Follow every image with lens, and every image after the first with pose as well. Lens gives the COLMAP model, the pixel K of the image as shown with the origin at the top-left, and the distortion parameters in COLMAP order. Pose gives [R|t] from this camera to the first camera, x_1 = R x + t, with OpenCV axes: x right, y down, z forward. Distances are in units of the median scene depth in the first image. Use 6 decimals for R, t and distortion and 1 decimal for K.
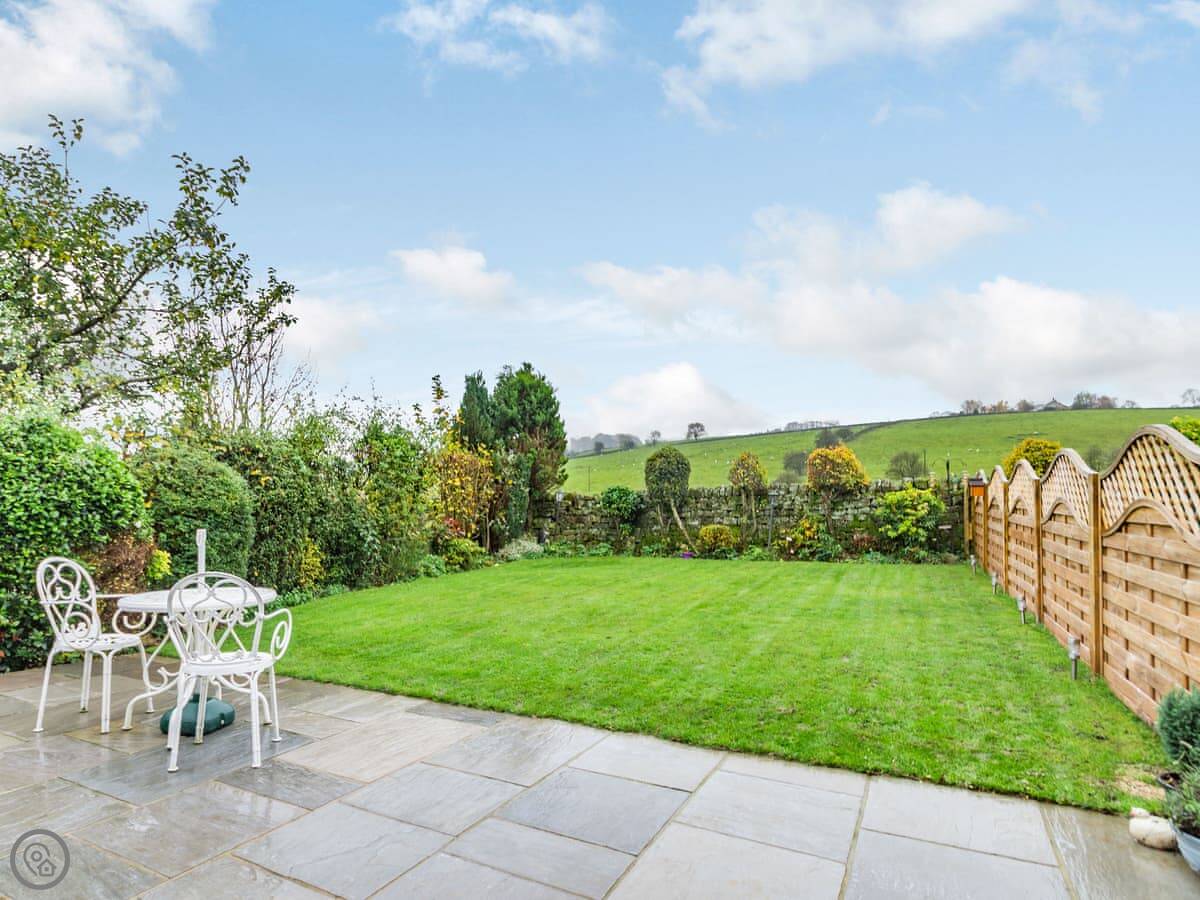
lens RADIAL K [[652.8, 0, 580.9], [0, 652.8, 473.4], [0, 0, 1]] dist [0.013944, -0.010004]
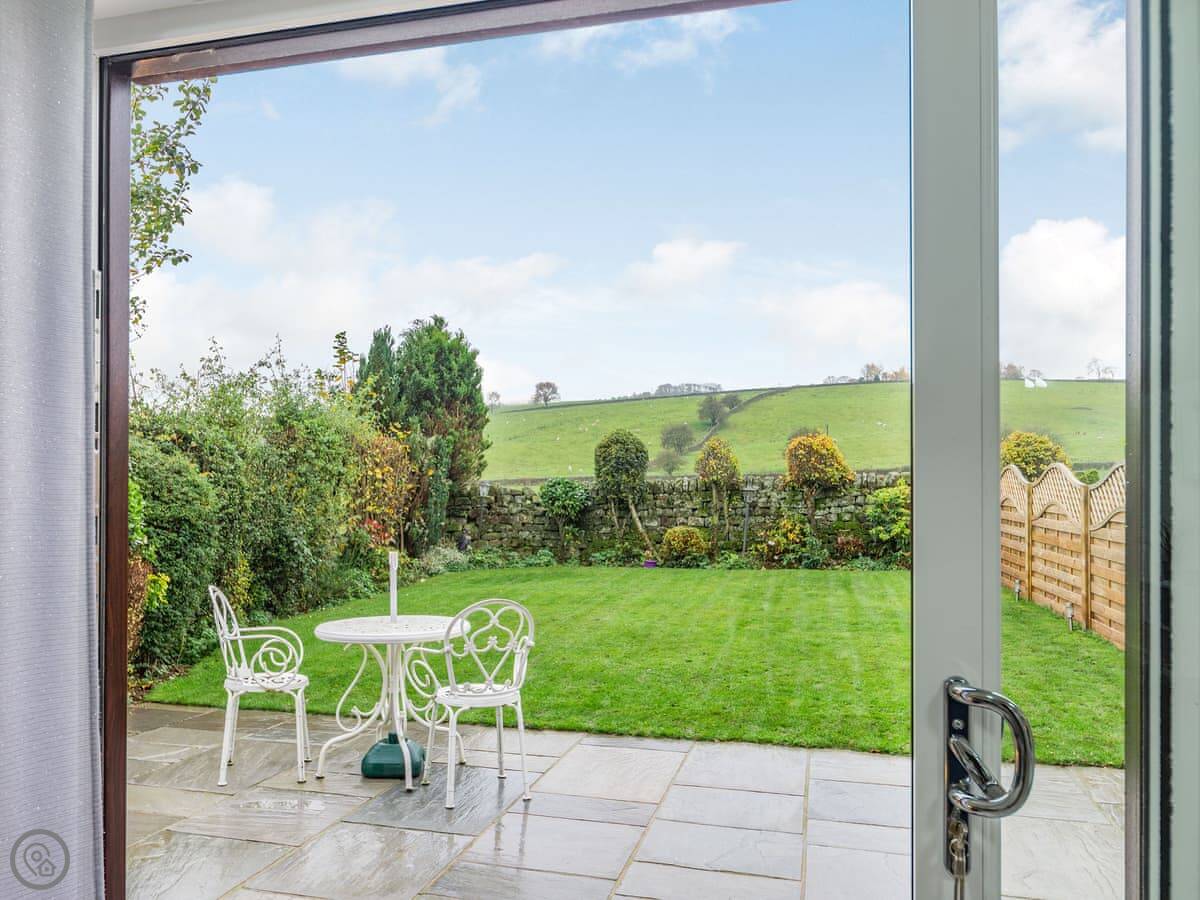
lens RADIAL K [[906.0, 0, 561.8], [0, 906.0, 453.8], [0, 0, 1]] dist [0.012079, -0.000935]
pose [[0.973913, 0.012012, 0.226605, -0.228035], [-0.014208, 0.999867, 0.008058, -0.022730], [-0.226477, -0.011068, 0.973954, -0.095346]]
